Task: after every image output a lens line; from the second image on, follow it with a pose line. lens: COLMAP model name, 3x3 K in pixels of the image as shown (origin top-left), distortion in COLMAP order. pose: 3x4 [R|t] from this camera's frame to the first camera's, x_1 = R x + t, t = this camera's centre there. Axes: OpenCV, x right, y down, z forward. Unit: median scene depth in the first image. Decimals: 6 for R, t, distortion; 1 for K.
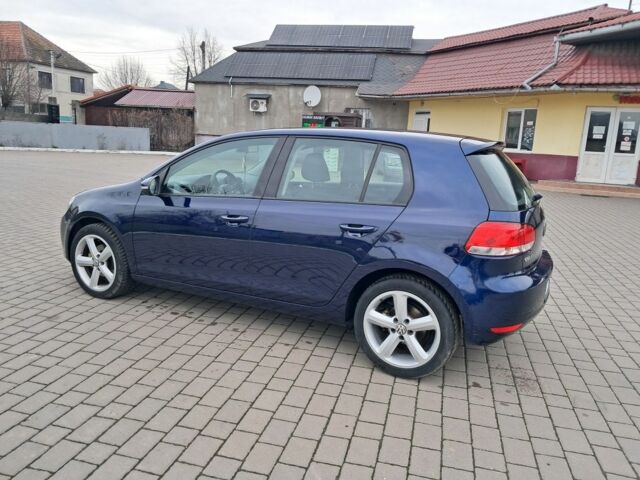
lens RADIAL K [[509.2, 0, 319.7], [0, 509.2, 239.9], [0, 0, 1]] dist [0.007086, 0.001049]
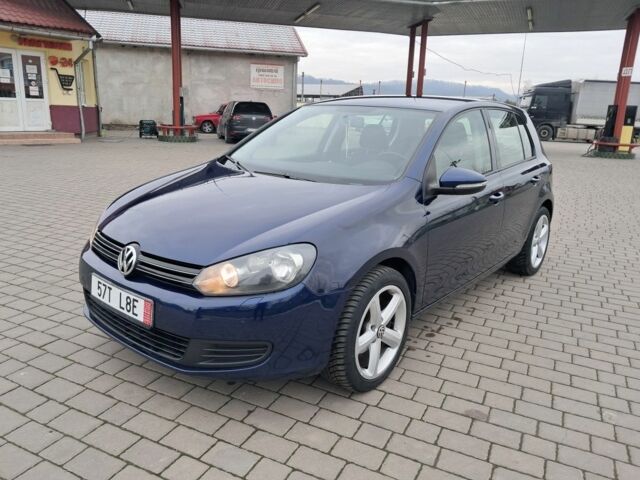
lens RADIAL K [[509.2, 0, 319.2], [0, 509.2, 240.3], [0, 0, 1]] dist [0.007086, 0.001049]
pose [[0.206001, -0.279167, 0.937886, -0.300849], [0.165093, 0.954619, 0.247885, -0.066293], [-0.964525, 0.103774, 0.242741, 0.279257]]
